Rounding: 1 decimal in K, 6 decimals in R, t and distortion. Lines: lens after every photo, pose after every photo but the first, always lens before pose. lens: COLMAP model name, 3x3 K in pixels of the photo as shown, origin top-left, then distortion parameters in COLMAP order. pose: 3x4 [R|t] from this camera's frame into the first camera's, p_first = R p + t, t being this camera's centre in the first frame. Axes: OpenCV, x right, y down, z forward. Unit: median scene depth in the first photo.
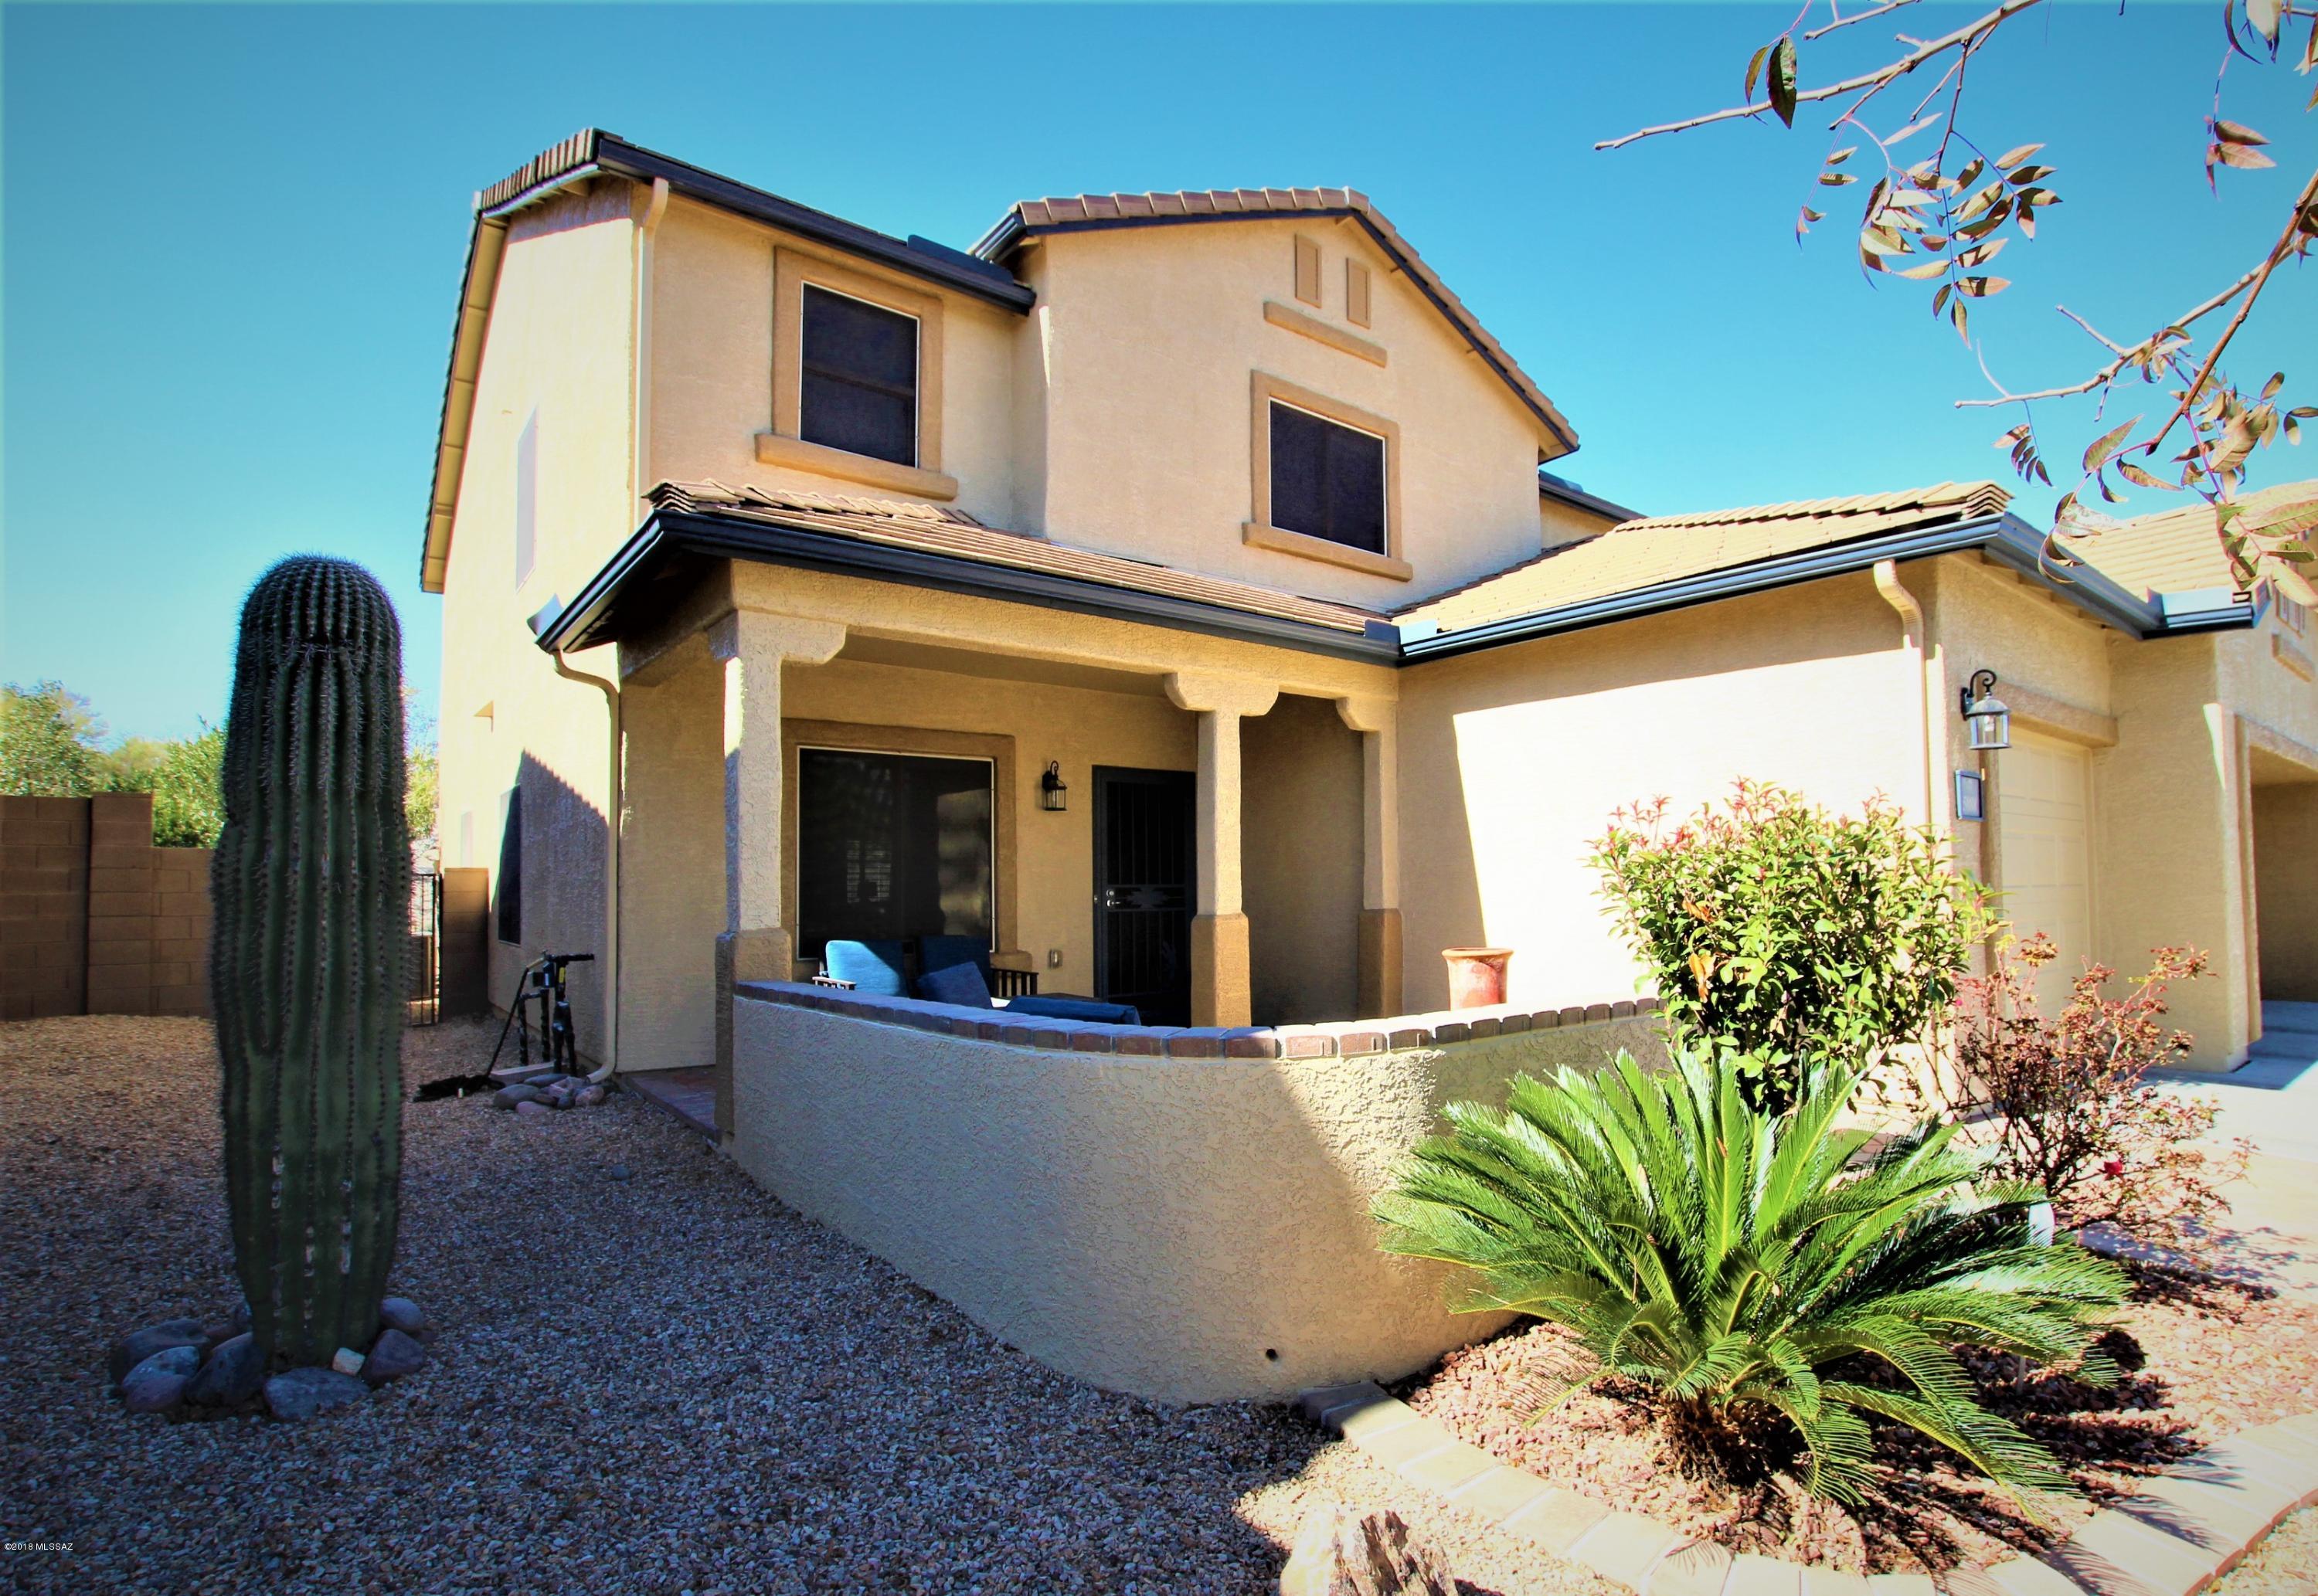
lens RADIAL K [[1076.3, 0, 1125.0], [0, 1076.3, 834.5], [0, 0, 1]] dist [-0.024002, -0.000201]
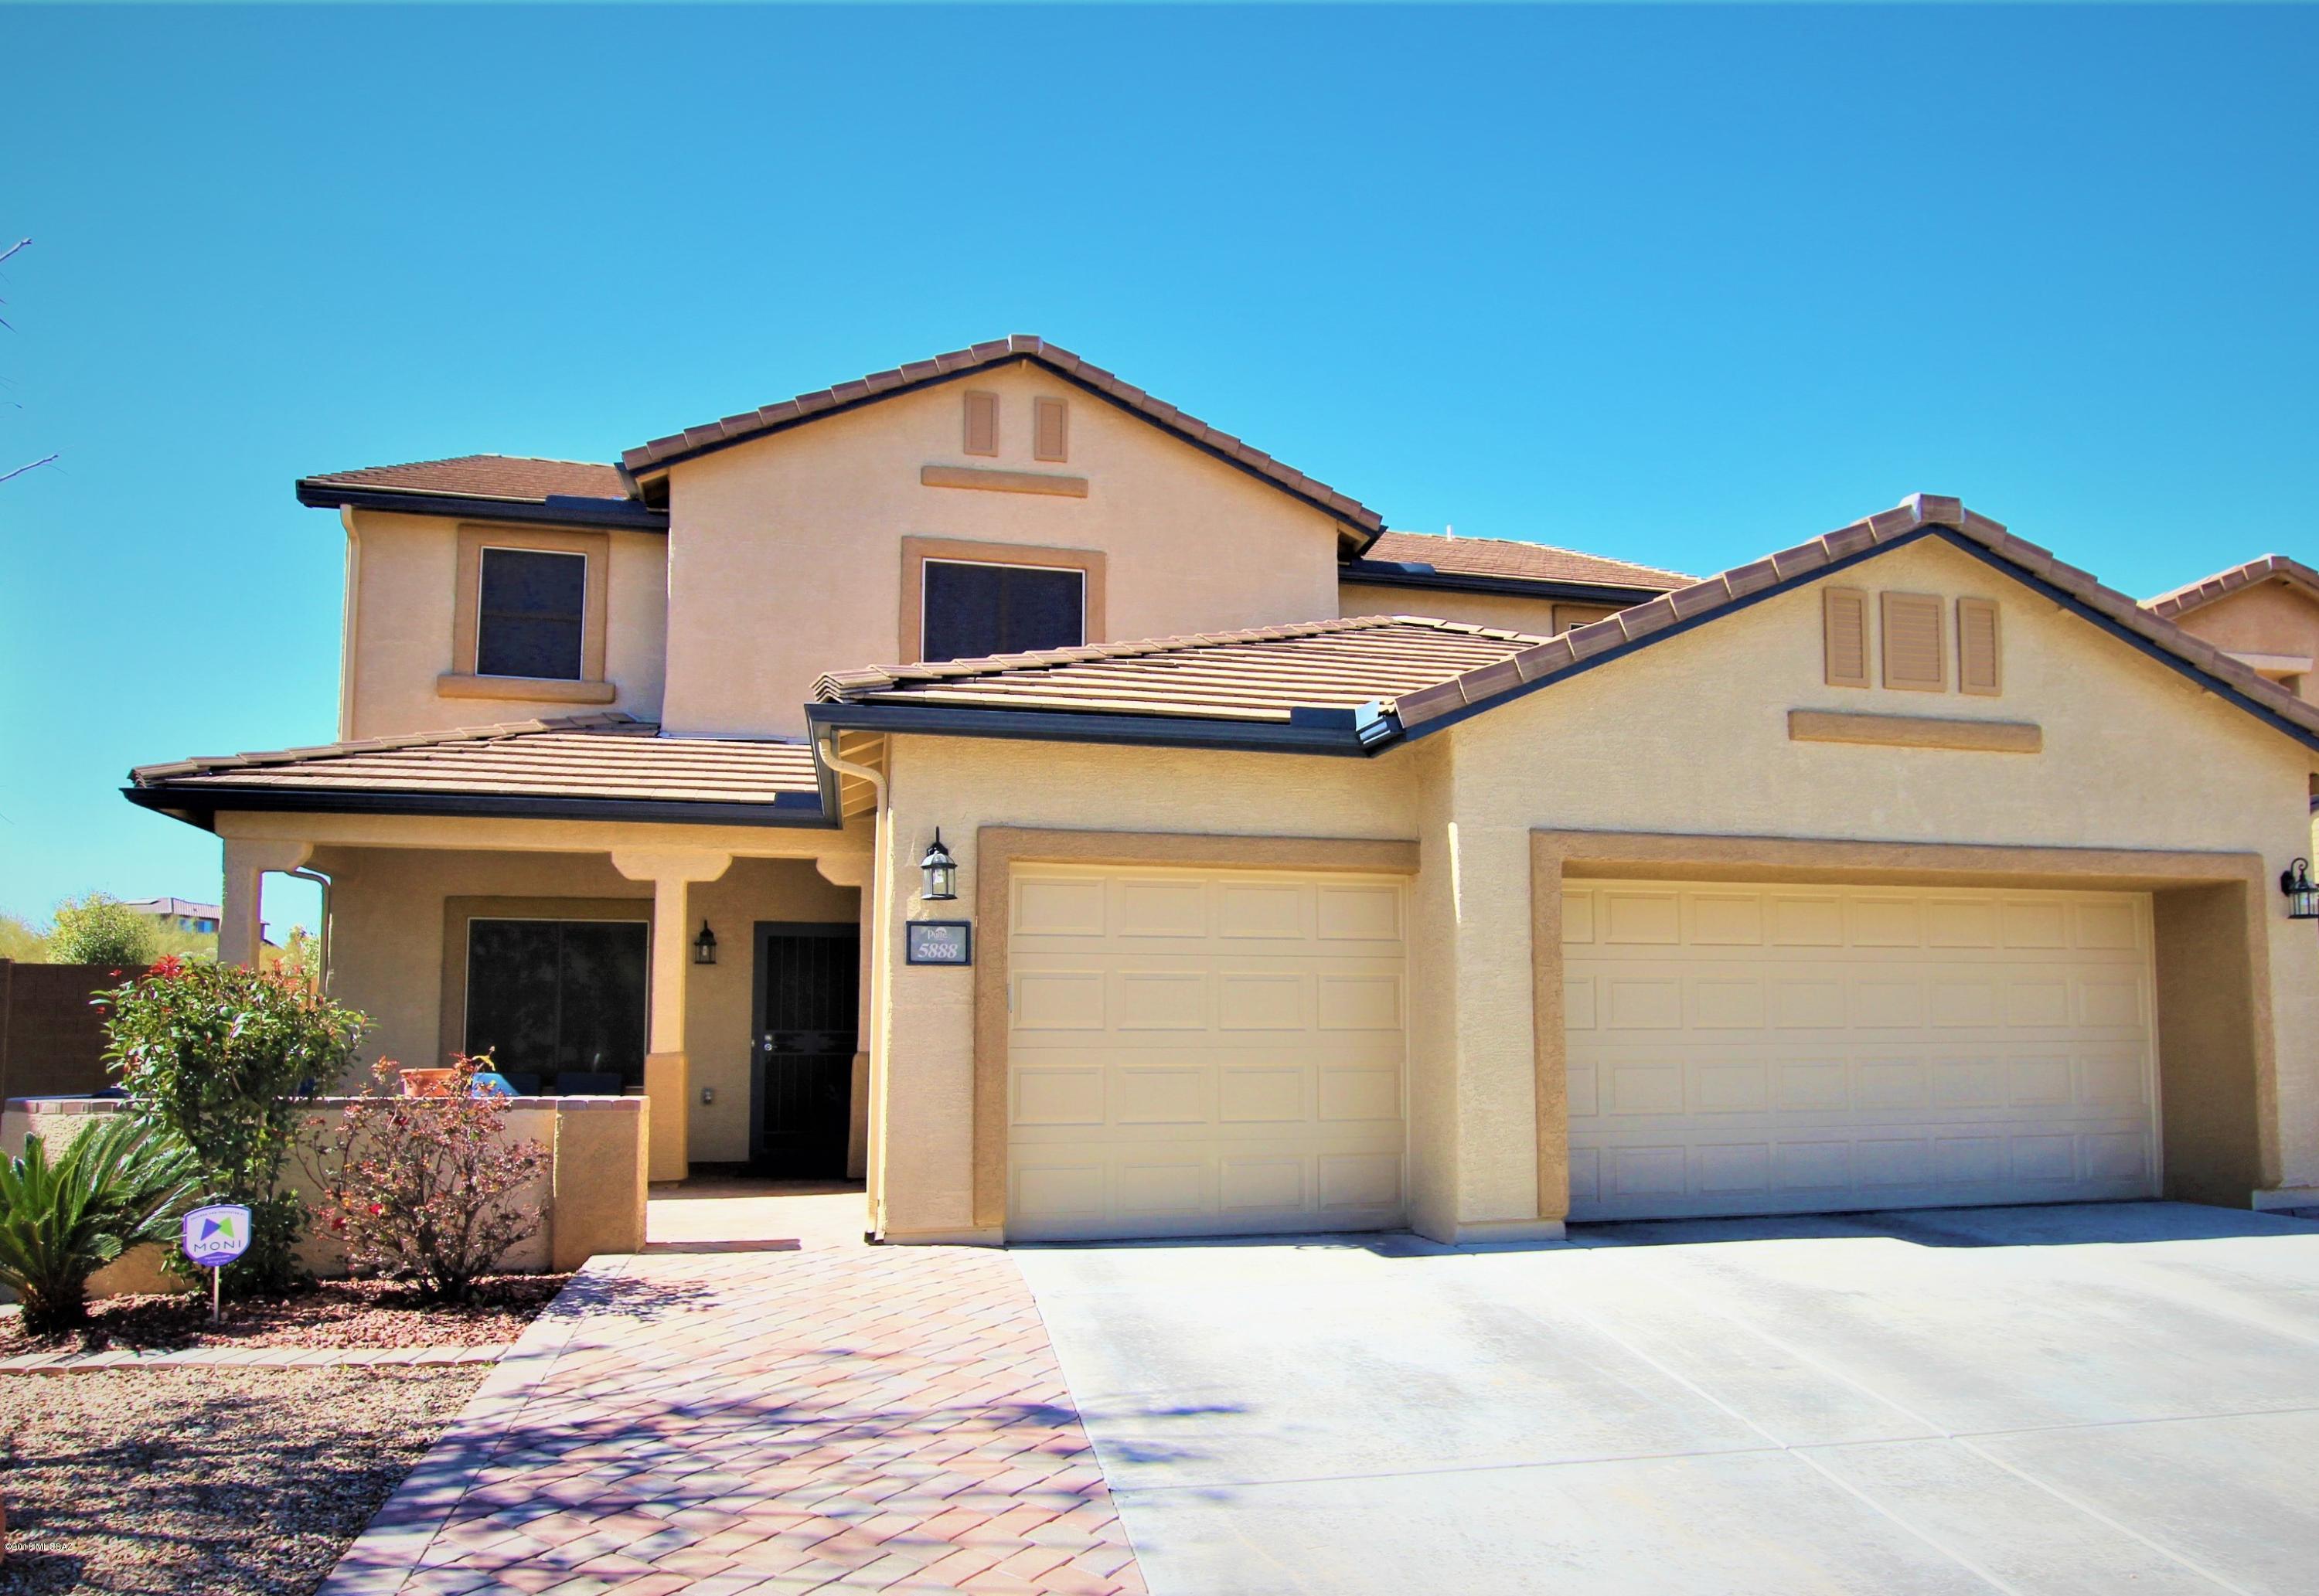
lens RADIAL K [[1366.3, 0, 1156.4], [0, 1366.3, 932.7], [0, 0, 1]] dist [-0.019918, 0.002280]
pose [[0.913395, -0.028587, -0.406068, 0.895225], [0.015394, 0.999243, -0.035719, 0.003368], [0.406782, 0.026374, 0.913144, -0.104667]]
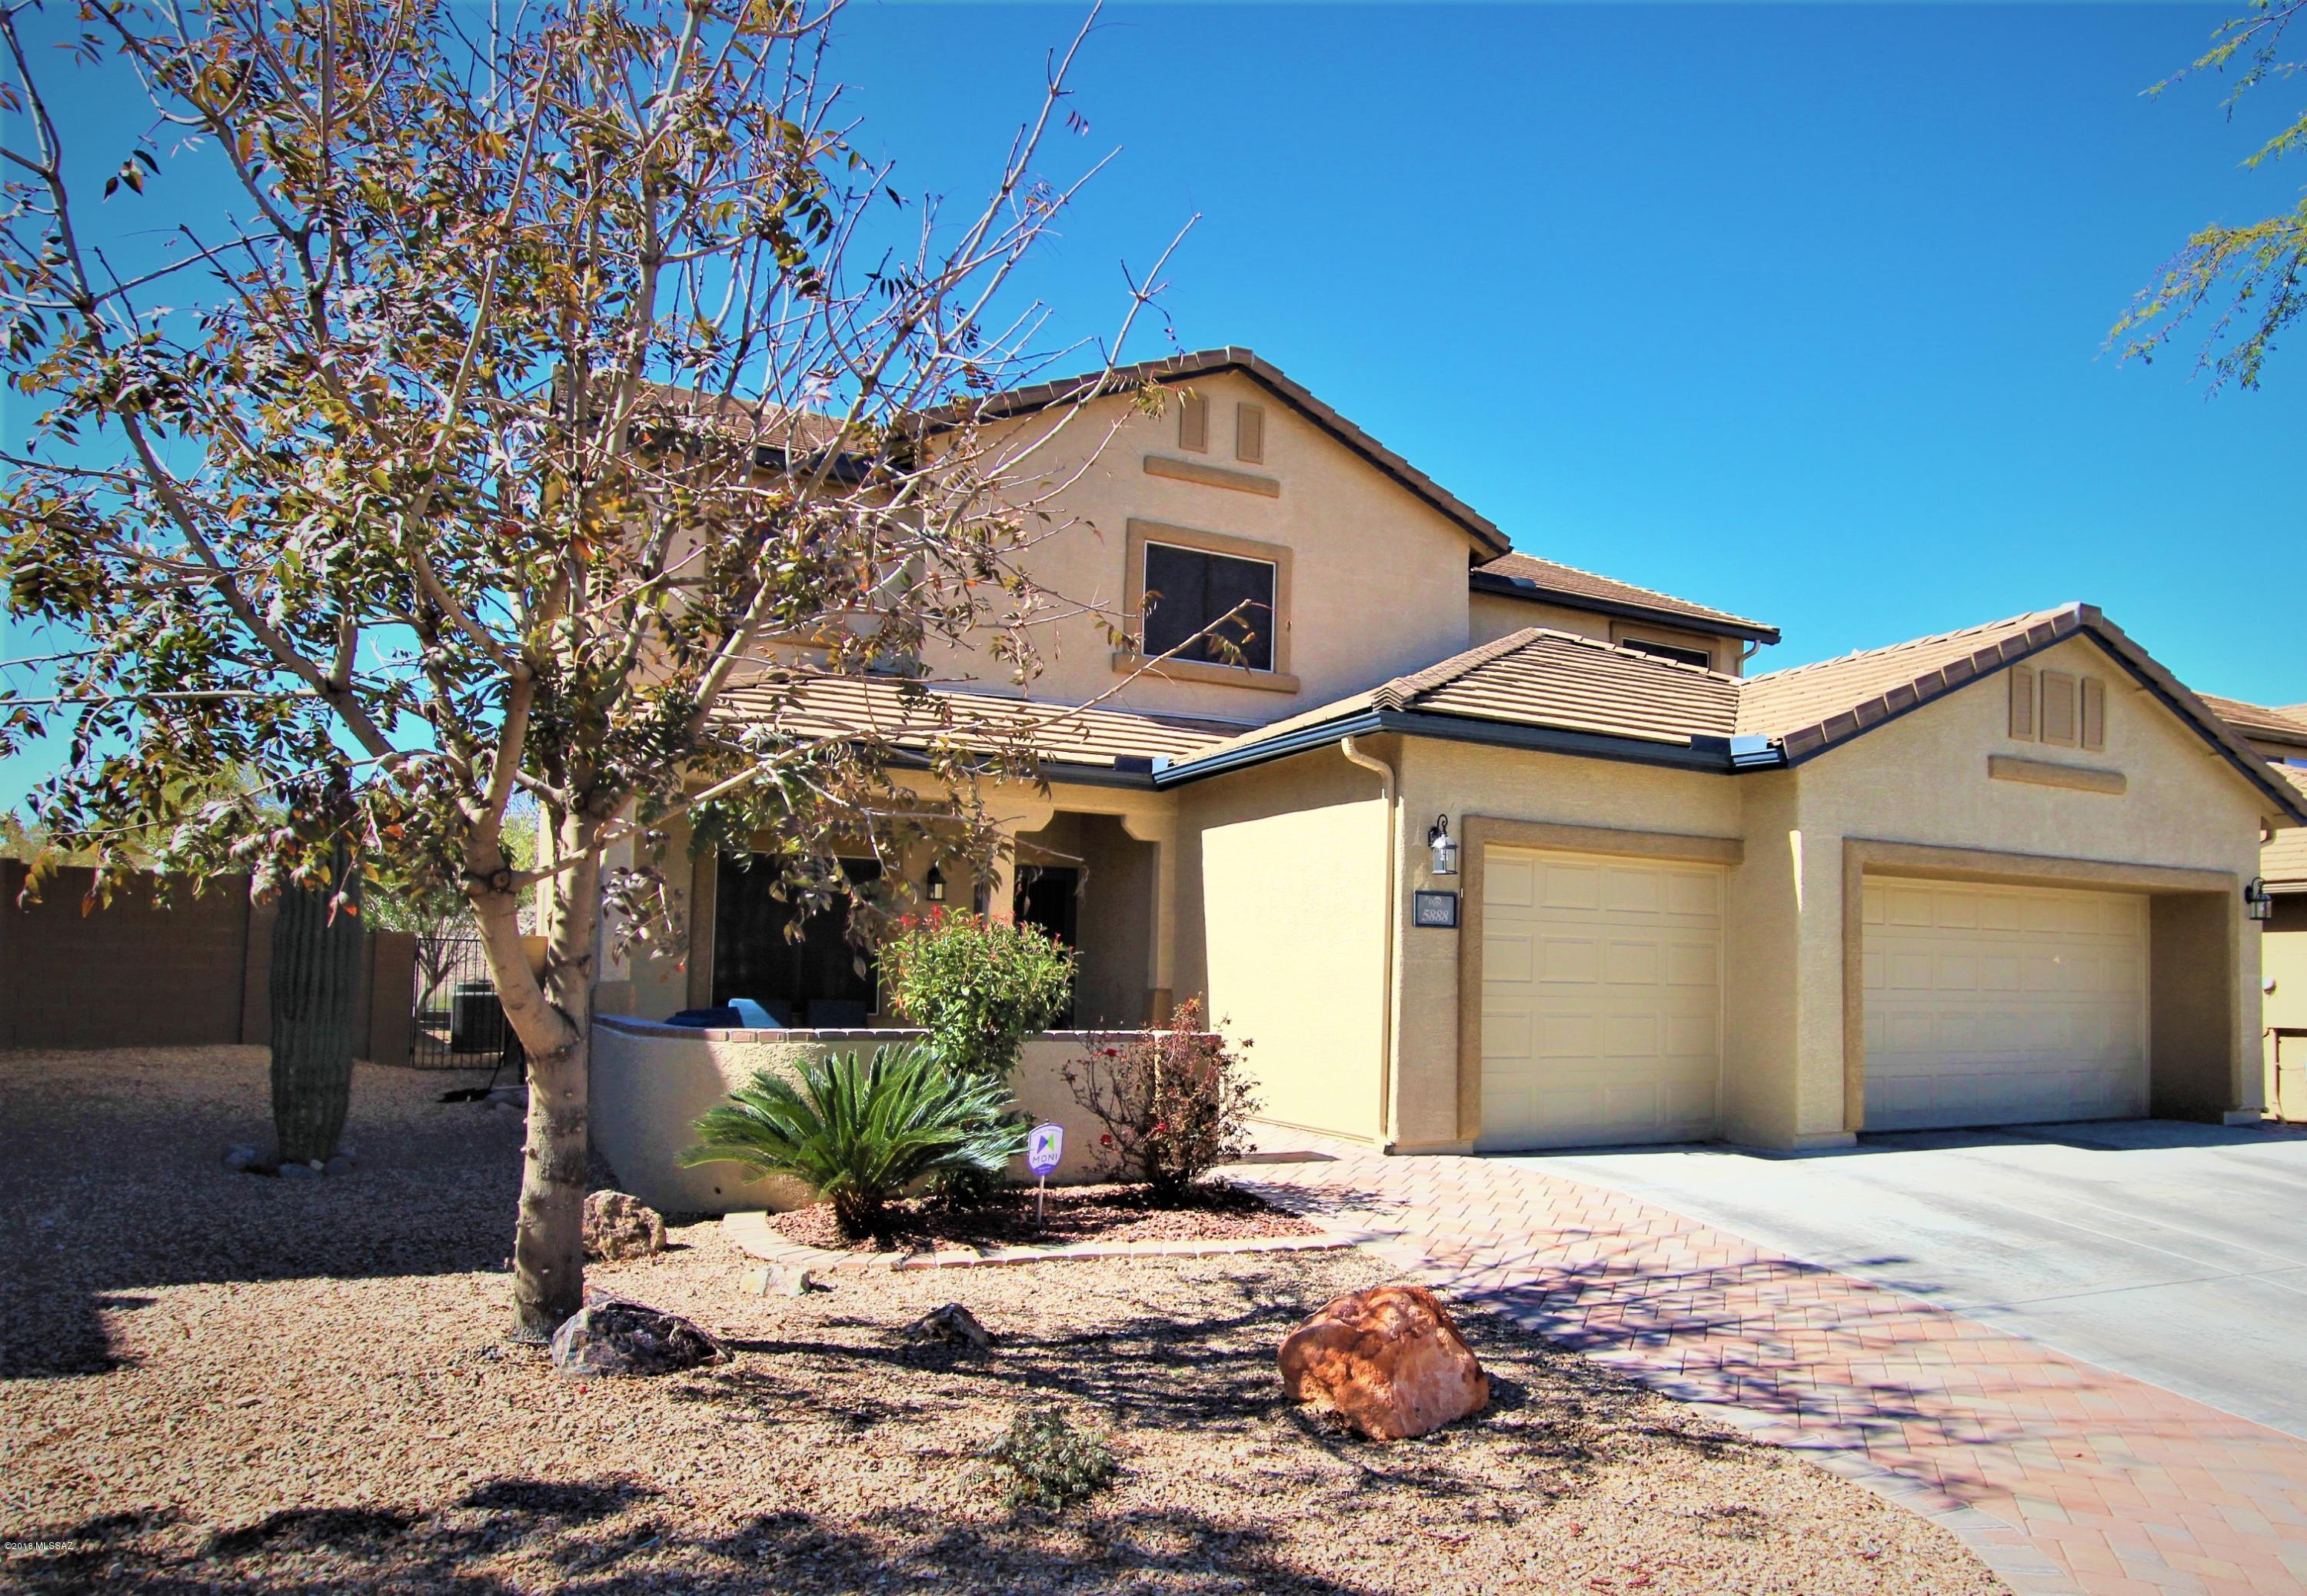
lens RADIAL K [[1353.5, 0, 1156.3], [0, 1353.5, 888.0], [0, 0, 1]] dist [-0.020917, 0.001912]
pose [[0.980760, 0.016158, -0.194547, 0.447120], [-0.019406, 0.999702, -0.014802, -0.018088], [0.194250, 0.018292, 0.980782, -0.415581]]
